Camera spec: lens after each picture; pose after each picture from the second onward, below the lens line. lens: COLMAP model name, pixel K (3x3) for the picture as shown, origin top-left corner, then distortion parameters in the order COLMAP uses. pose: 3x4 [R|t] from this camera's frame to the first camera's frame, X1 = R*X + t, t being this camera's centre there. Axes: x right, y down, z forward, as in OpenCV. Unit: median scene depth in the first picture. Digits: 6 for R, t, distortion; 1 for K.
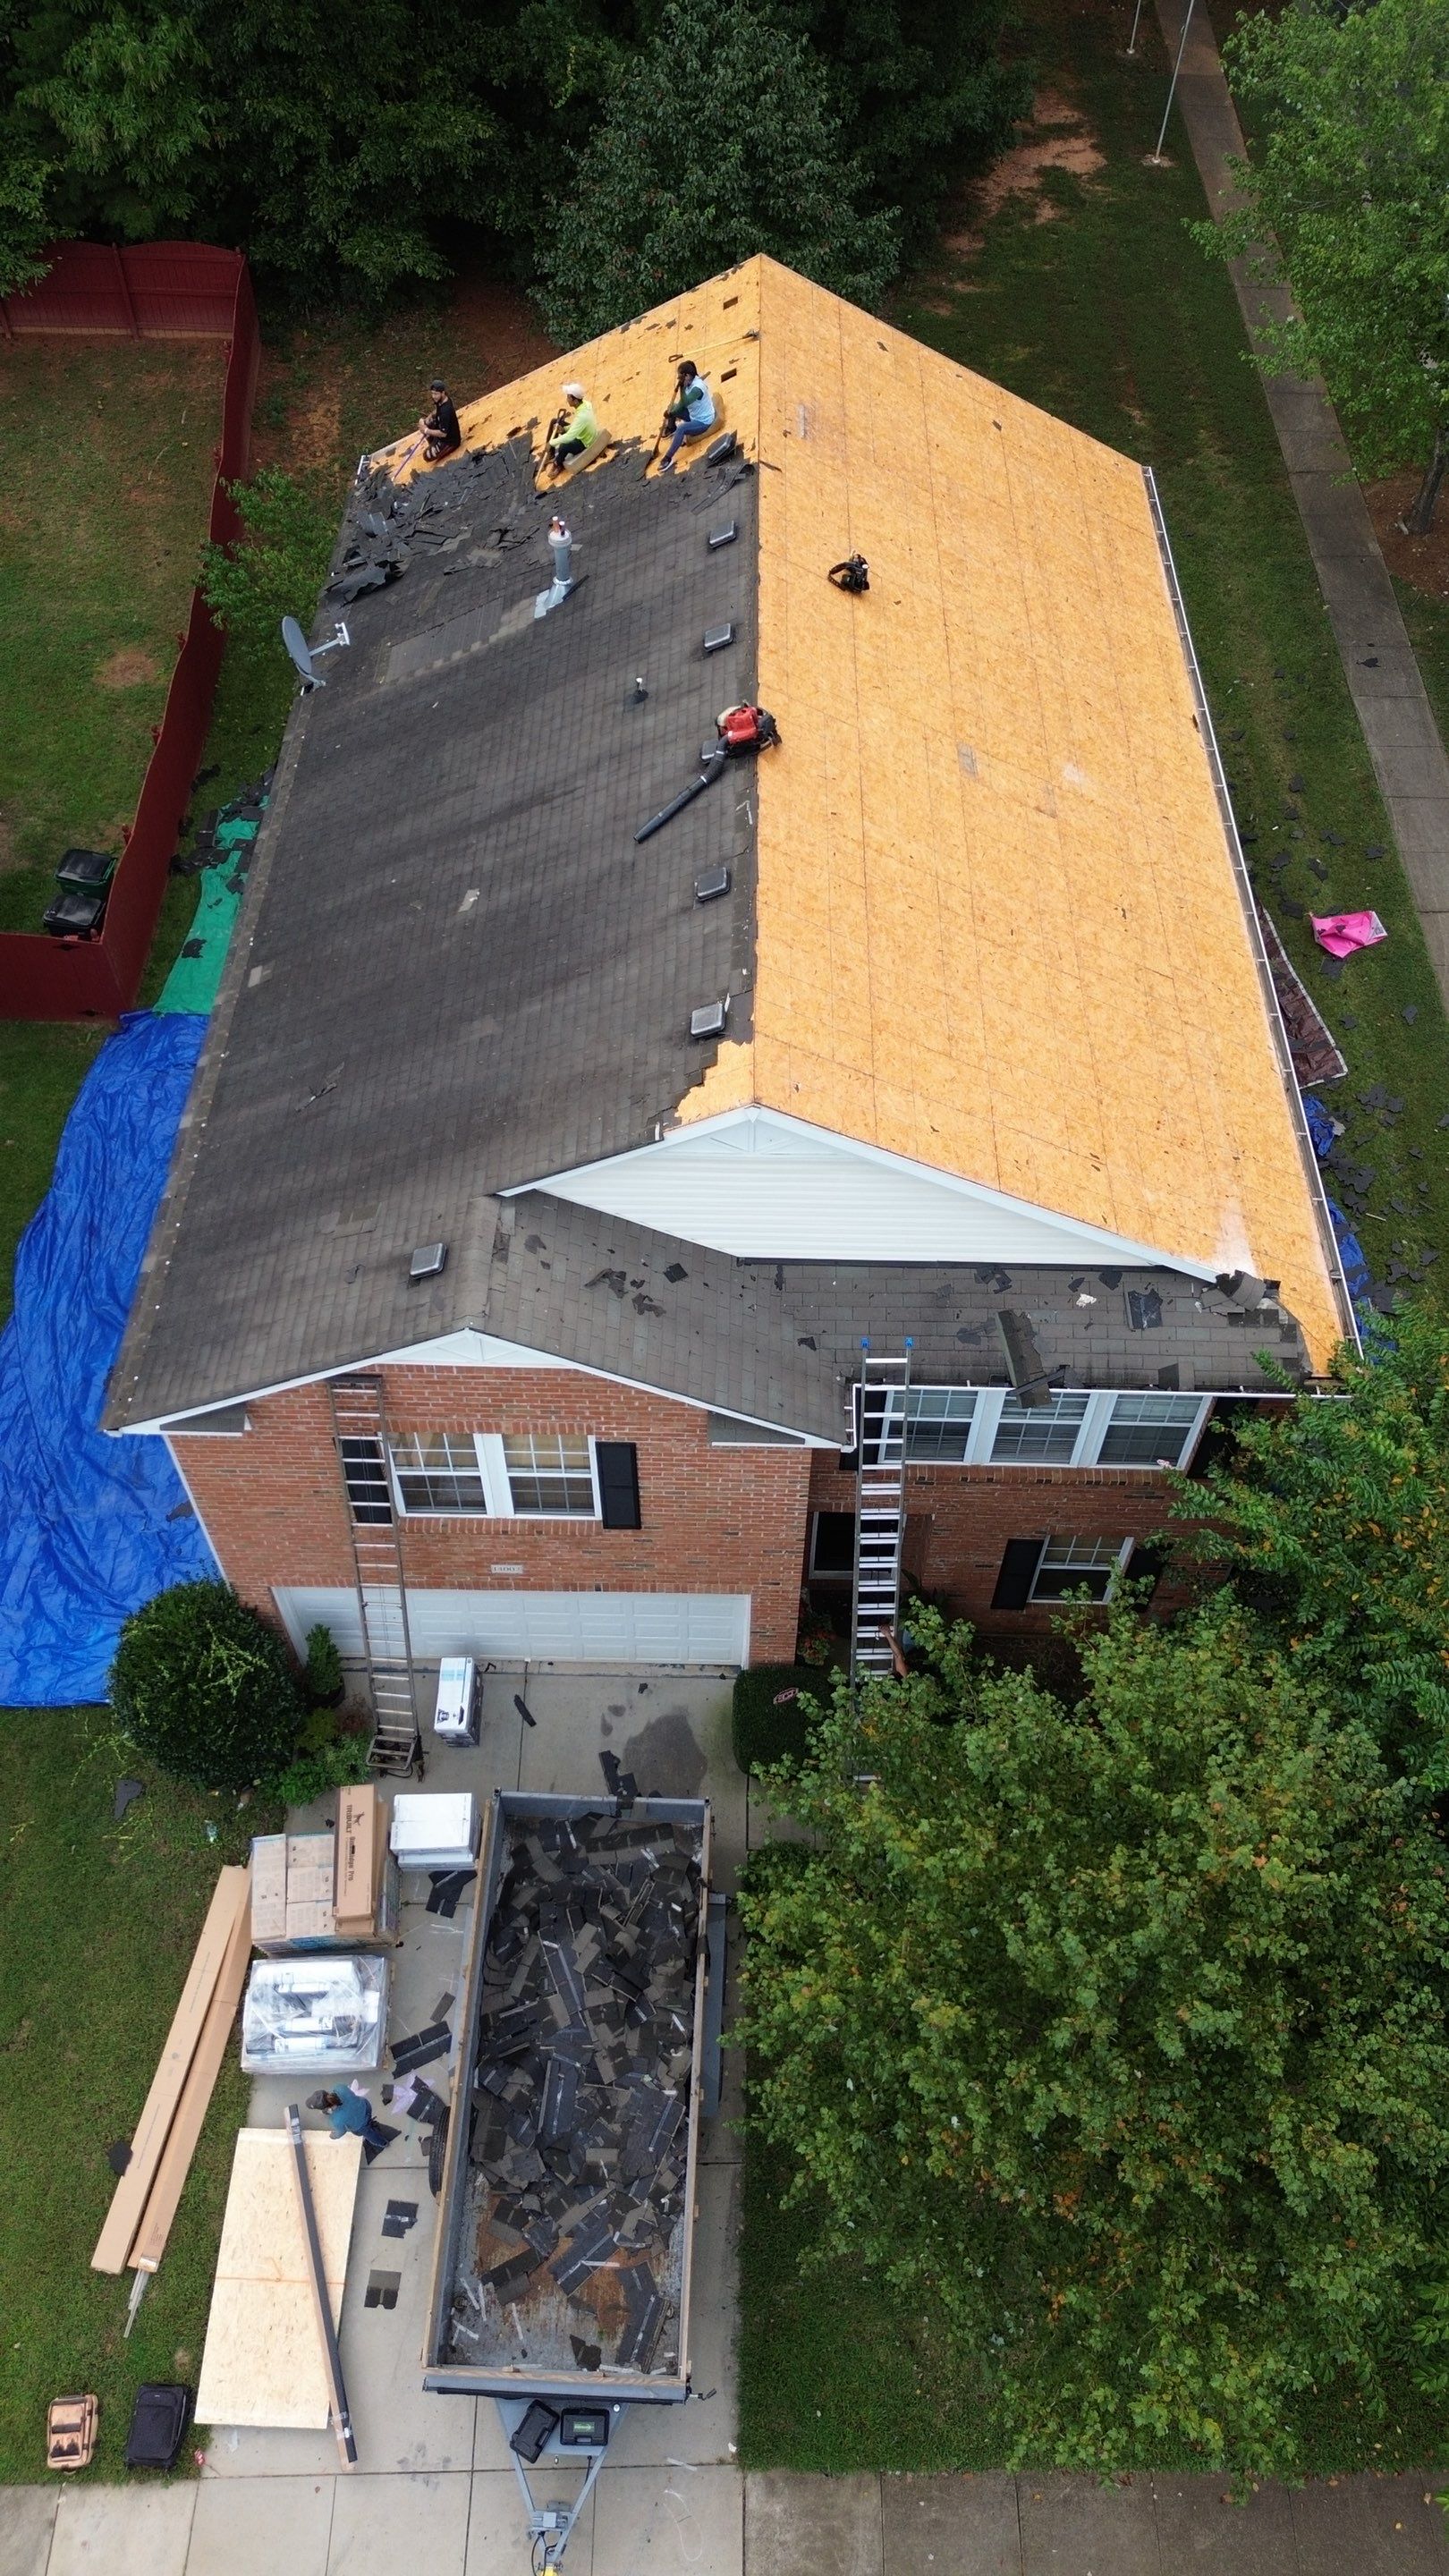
lens RADIAL K [[1796.3, 0, 718.8], [0, 1796.3, 1300.9], [0, 0, 1]] dist [0.064089, -0.064821]
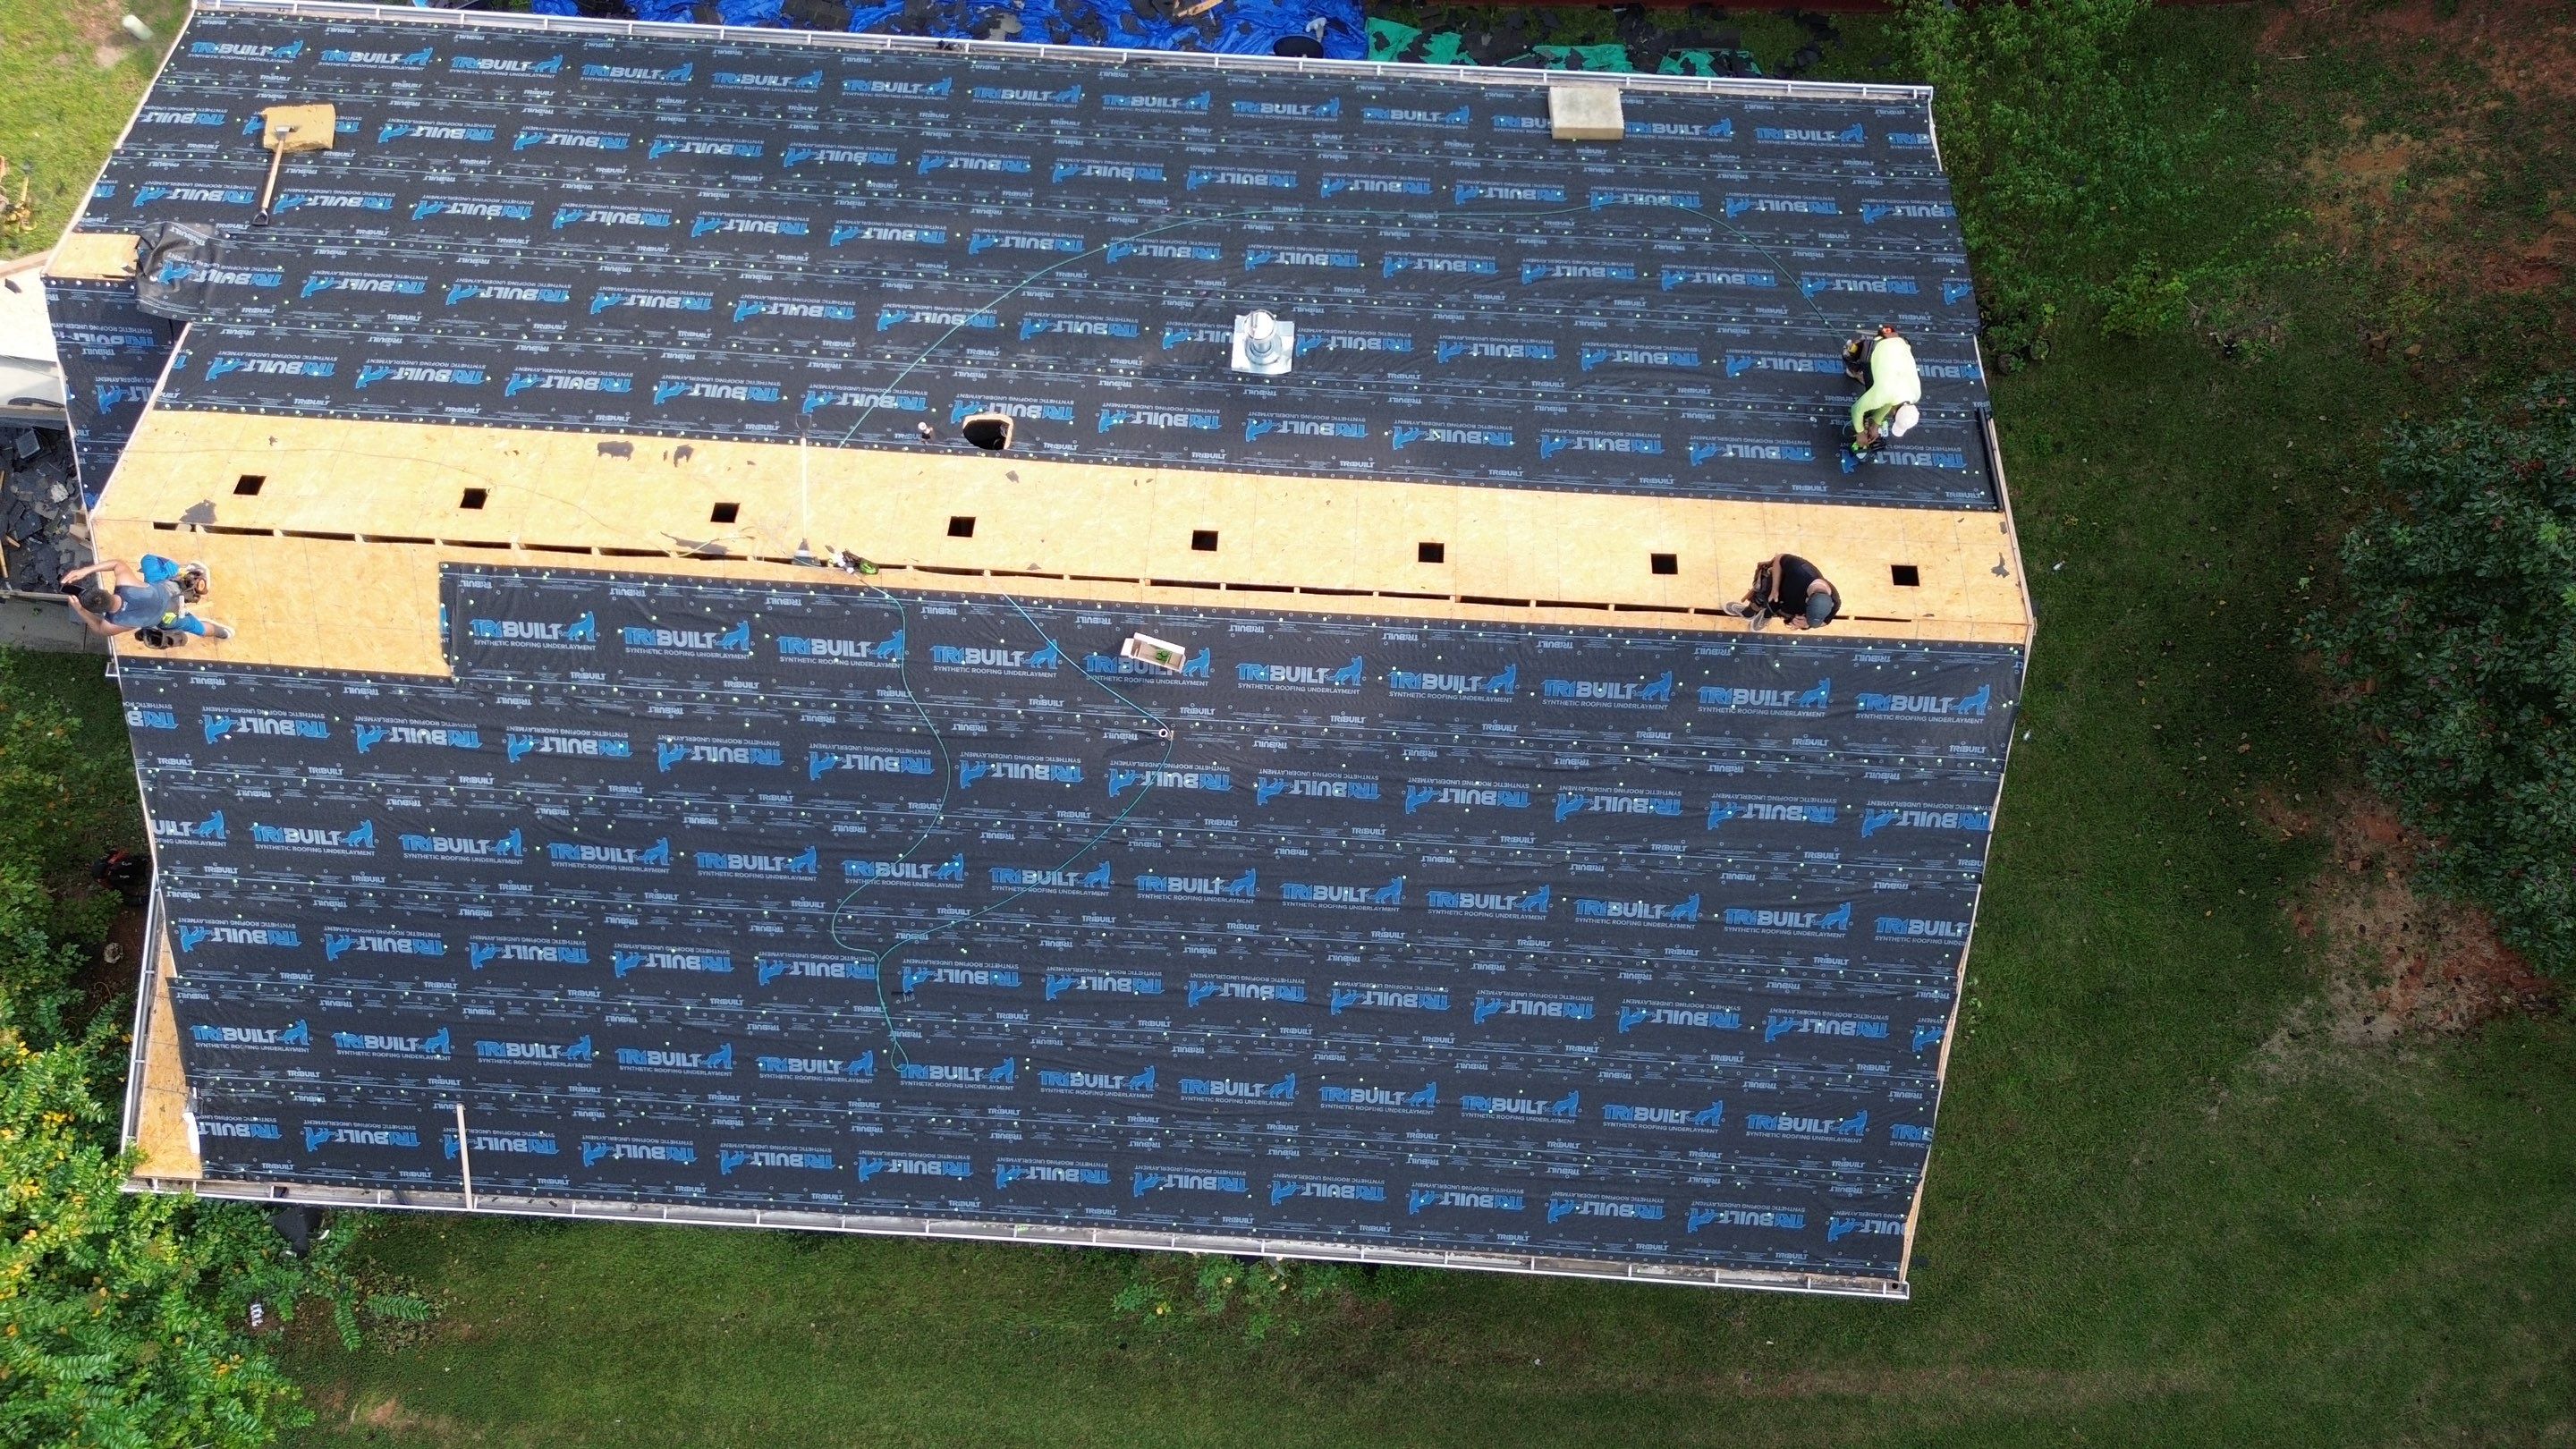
lens RADIAL K [[1802.5, 0, 1284.5], [0, 1802.5, 724.9], [0, 0, 1]] dist [0.062207, -0.066600]
pose [[-0.039402, 0.993449, -0.107268, 0.121155], [-0.786712, 0.035343, 0.616308, -0.704977], [0.616062, 0.108672, 0.780166, 0.372433]]
